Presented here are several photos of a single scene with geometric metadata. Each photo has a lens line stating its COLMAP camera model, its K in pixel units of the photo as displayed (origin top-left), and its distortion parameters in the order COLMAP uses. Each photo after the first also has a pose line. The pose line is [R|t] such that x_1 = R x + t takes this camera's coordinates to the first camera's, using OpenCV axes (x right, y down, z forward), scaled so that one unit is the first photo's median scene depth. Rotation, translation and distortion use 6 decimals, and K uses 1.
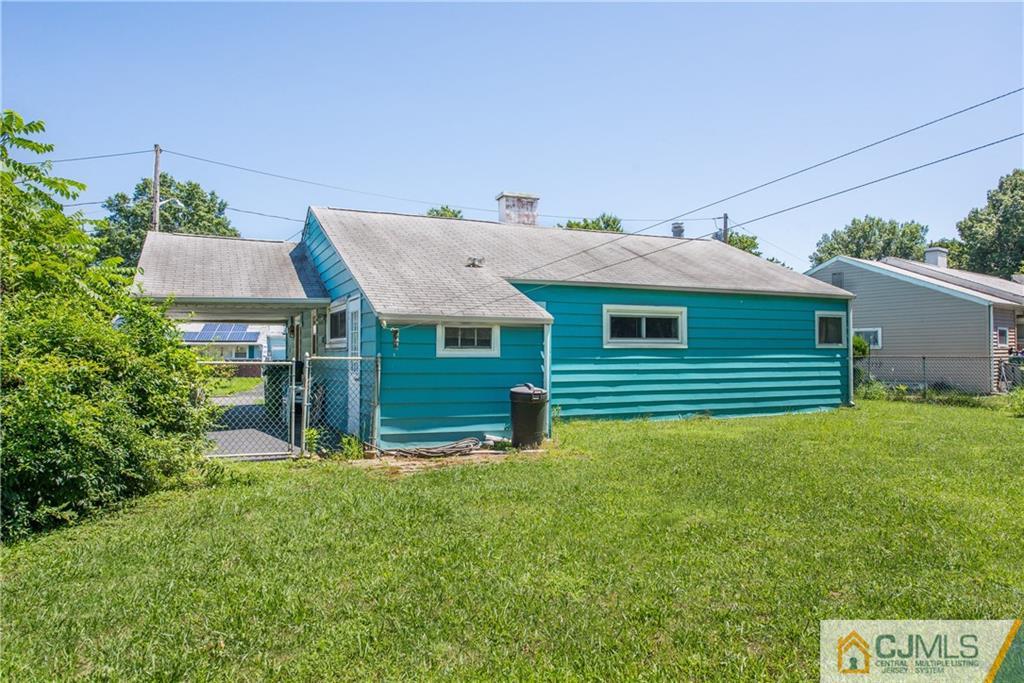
lens RADIAL K [[673.8, 0, 512.0], [0, 673.8, 341.5], [0, 0, 1]] dist [0.034432, -0.105316]
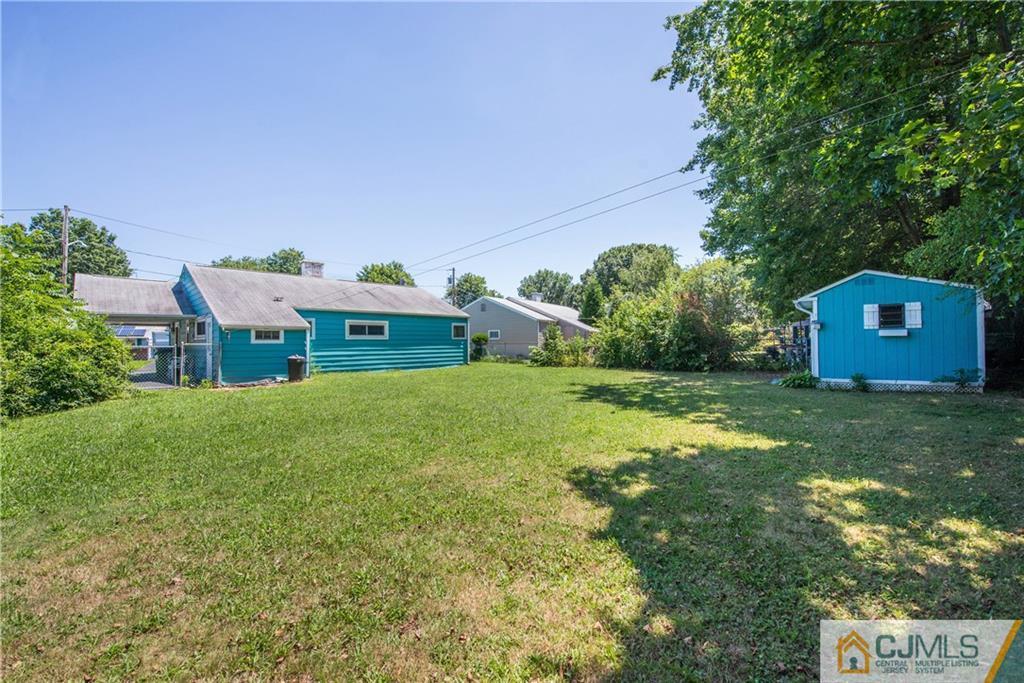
lens RADIAL K [[417.0, 0, 510.4], [0, 417.0, 339.4], [0, 0, 1]] dist [-0.018037, -0.000290]
pose [[0.930849, -0.002853, 0.365392, 0.135393], [-0.000617, 0.999956, 0.009379, -0.003584], [-0.365403, -0.008956, 0.930806, -0.433868]]
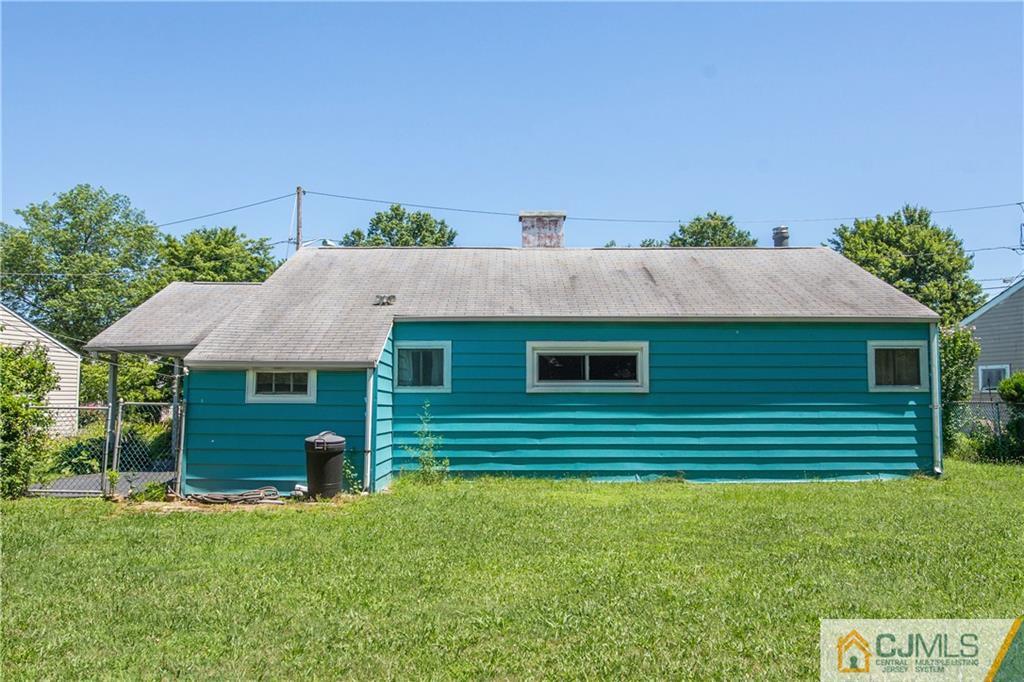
lens RADIAL K [[826.3, 0, 512.0], [0, 826.3, 341.0], [0, 0, 1]] dist [0.003481, 0.003485]
pose [[0.912752, -0.024965, -0.407750, 0.525895], [0.005837, 0.998826, -0.048088, -0.005116], [0.408472, 0.041512, 0.911826, 0.034554]]
